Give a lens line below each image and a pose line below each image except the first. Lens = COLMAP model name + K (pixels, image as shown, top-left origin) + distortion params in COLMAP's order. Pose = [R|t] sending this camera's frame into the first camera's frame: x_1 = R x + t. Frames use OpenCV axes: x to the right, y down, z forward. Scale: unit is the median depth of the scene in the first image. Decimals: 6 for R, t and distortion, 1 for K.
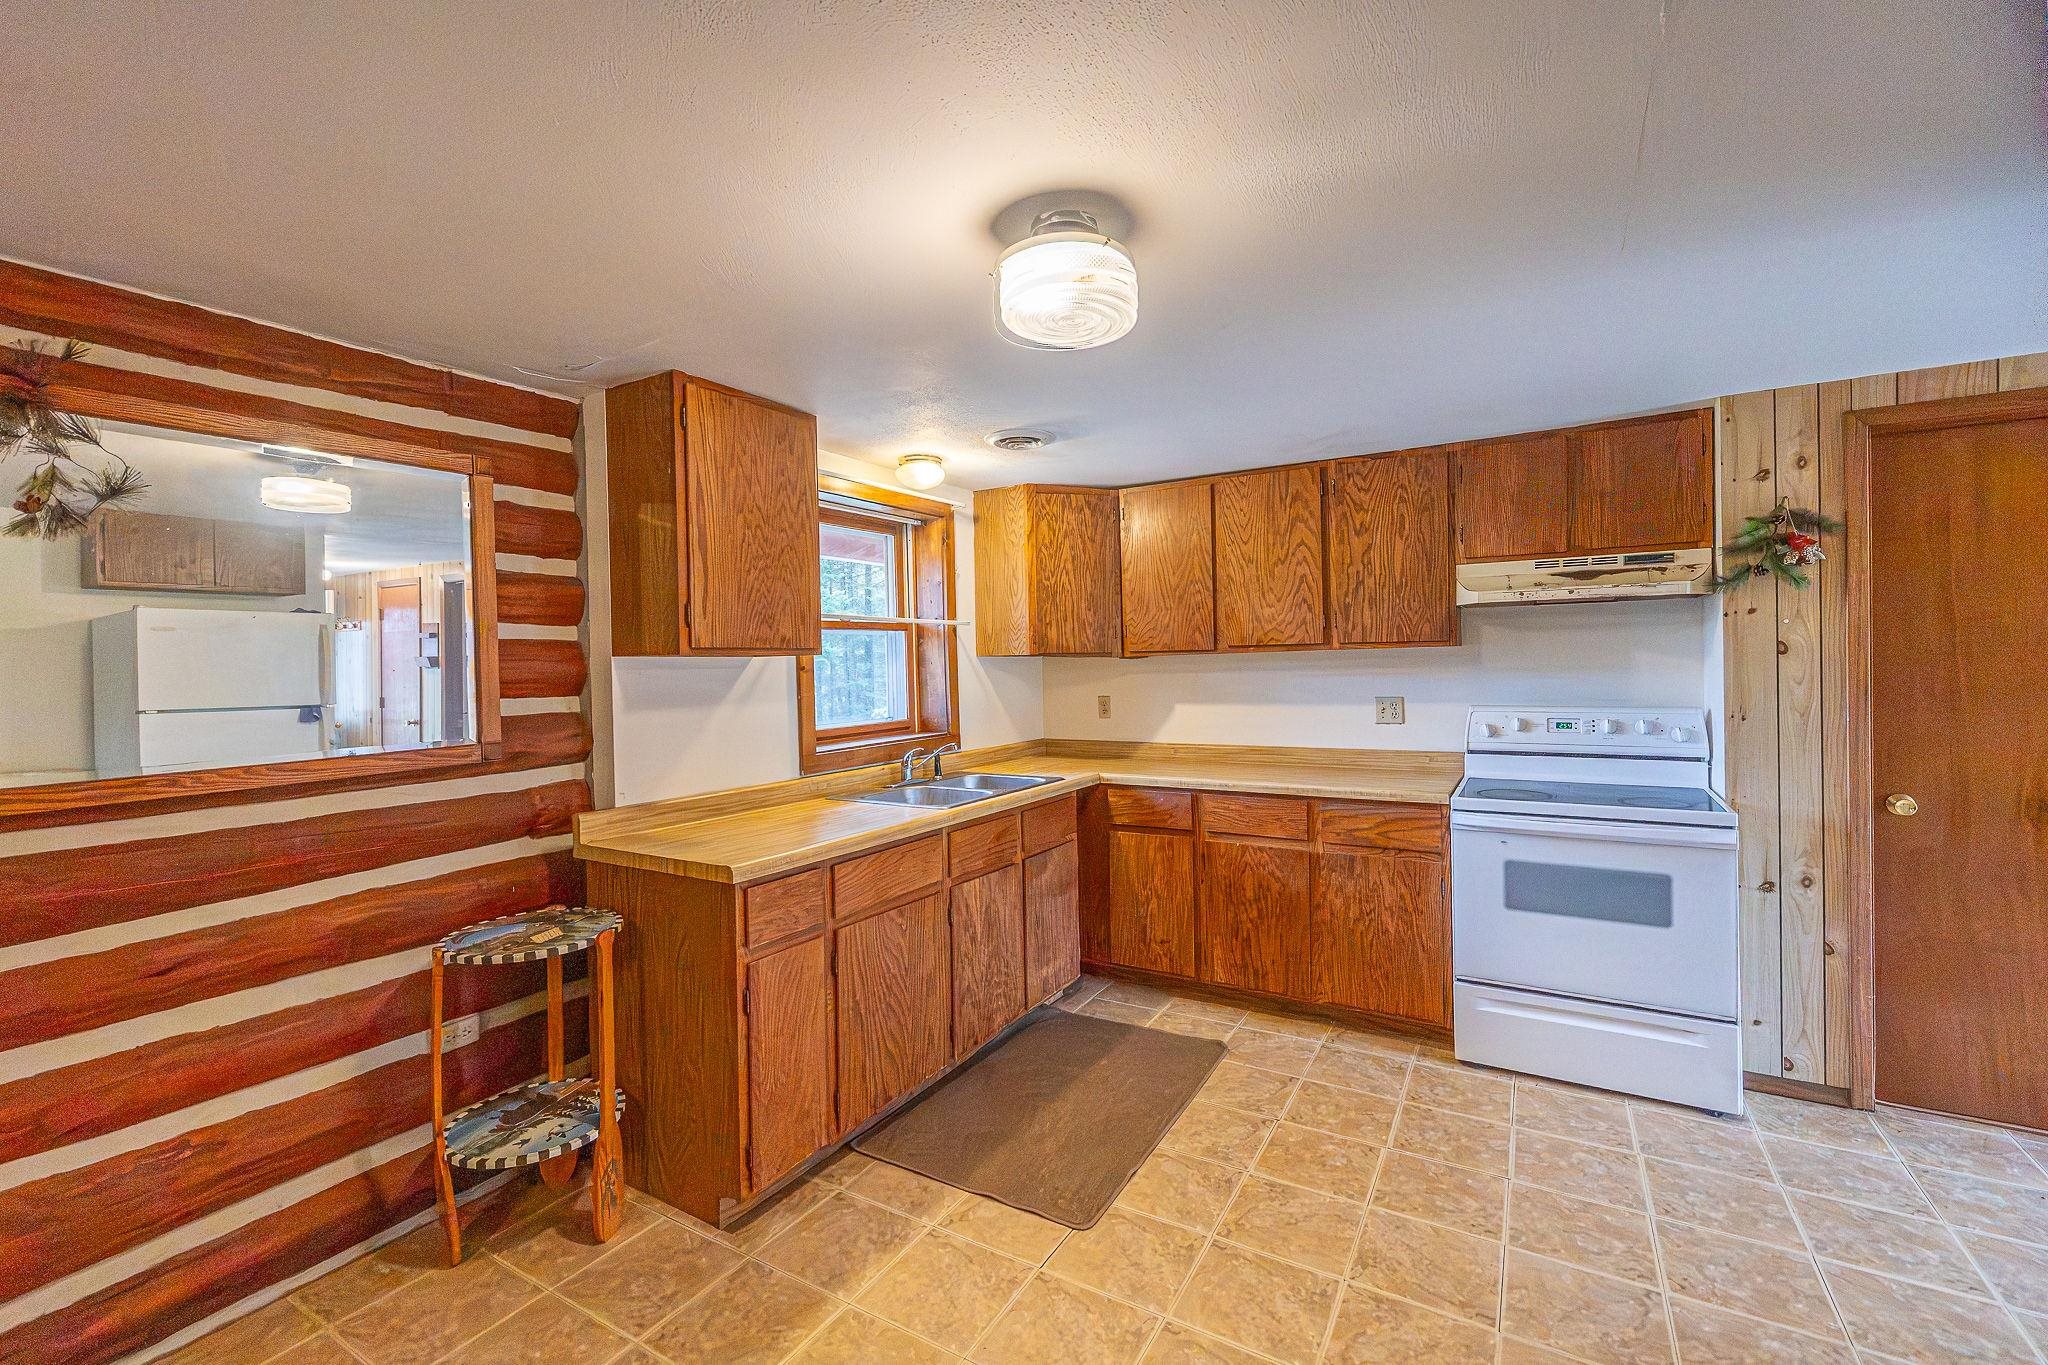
lens RADIAL K [[795.4, 0, 1022.4], [0, 795.4, 673.9], [0, 0, 1]] dist [-0.000380, -0.000026]
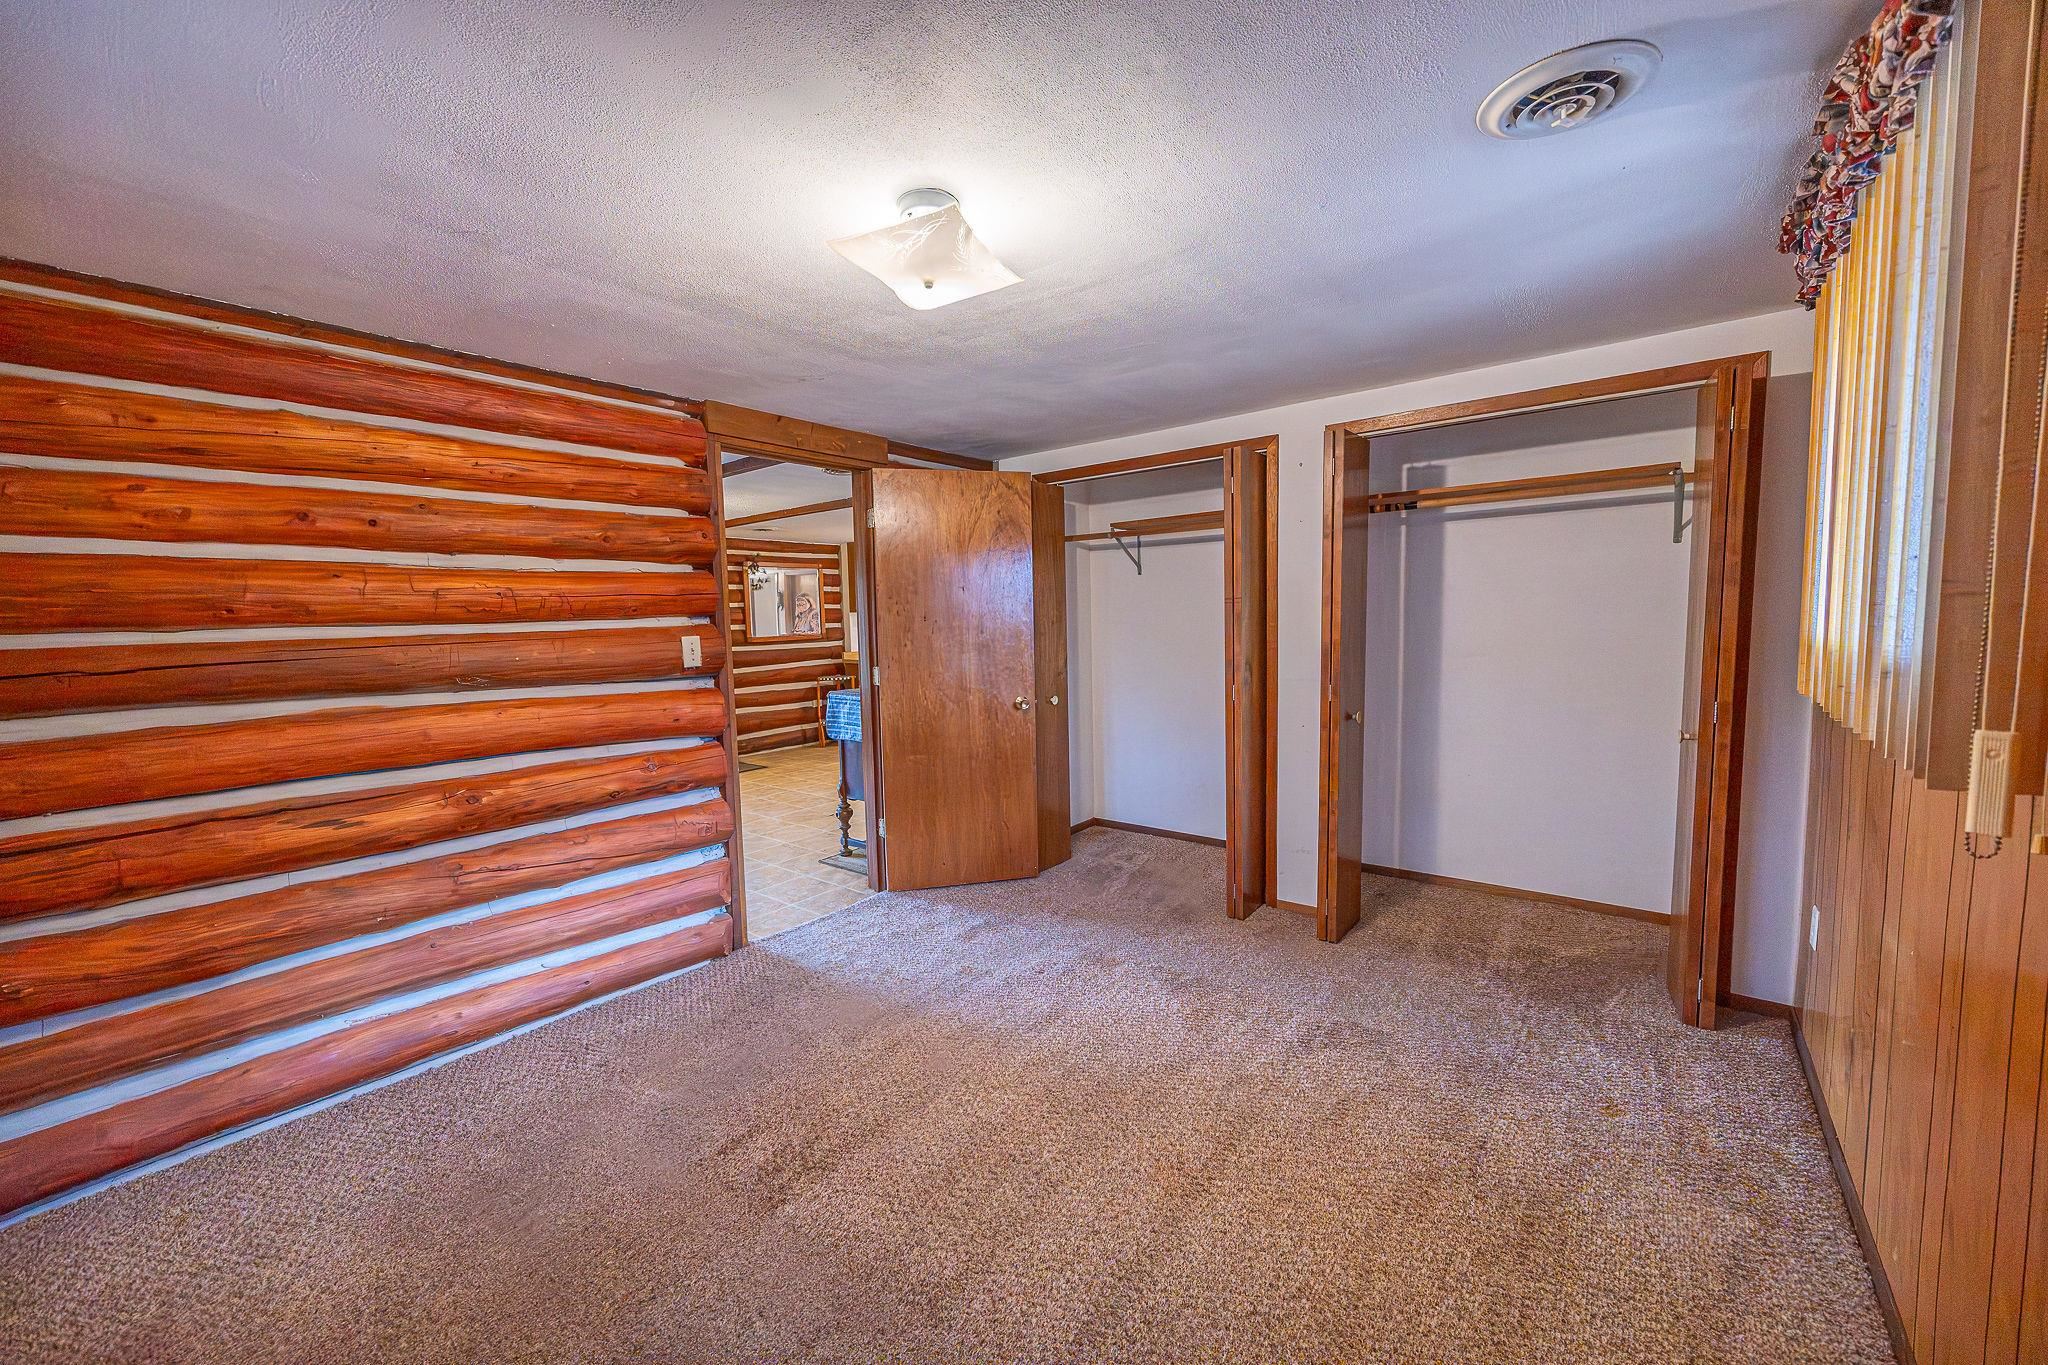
lens RADIAL K [[795.4, 0, 1025.5], [0, 795.4, 680.9], [0, 0, 1]] dist [-0.000380, -0.000026]
pose [[0.993731, 0.011200, -0.111237, 0.758078], [-0.002728, 0.997102, 0.076028, 0.013002], [0.111766, -0.075248, 0.990881, -2.737332]]
